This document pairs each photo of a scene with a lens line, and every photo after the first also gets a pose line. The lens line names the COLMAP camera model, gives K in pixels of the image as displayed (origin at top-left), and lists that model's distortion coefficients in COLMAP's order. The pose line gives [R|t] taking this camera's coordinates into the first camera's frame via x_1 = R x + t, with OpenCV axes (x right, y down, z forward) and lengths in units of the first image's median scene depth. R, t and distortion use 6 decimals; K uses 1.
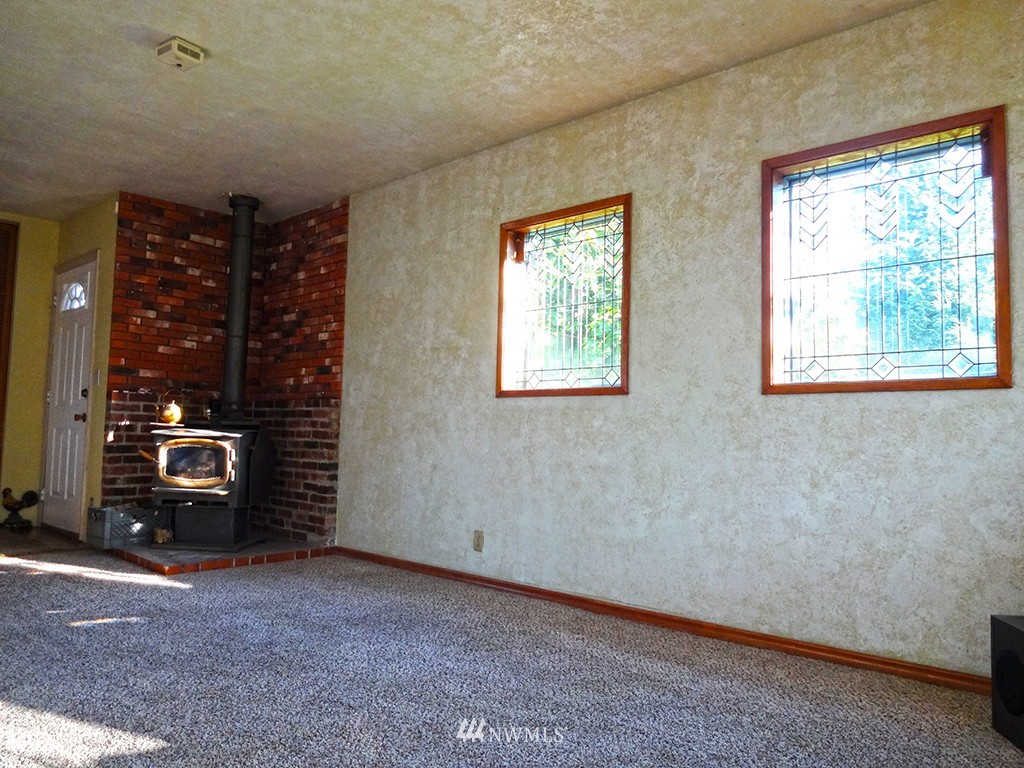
lens RADIAL K [[748.3, 0, 512.0], [0, 748.3, 384.0], [0, 0, 1]] dist [-0.008180, -0.008387]
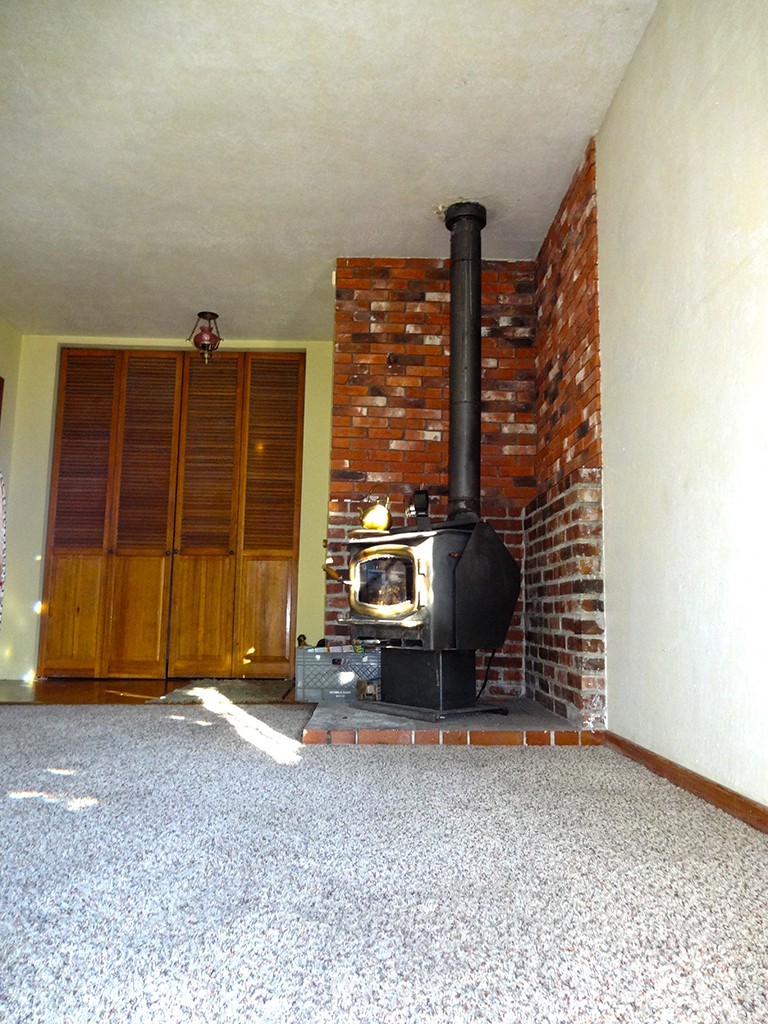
lens RADIAL K [[748.3, 0, 384.0], [0, 748.3, 512.0], [0, 0, 1]] dist [-0.008180, -0.008387]
pose [[0.698727, -0.109851, -0.706904, 0.054127], [0.045538, 0.992966, -0.109294, 0.107052], [0.713937, 0.044176, 0.698815, 0.479808]]
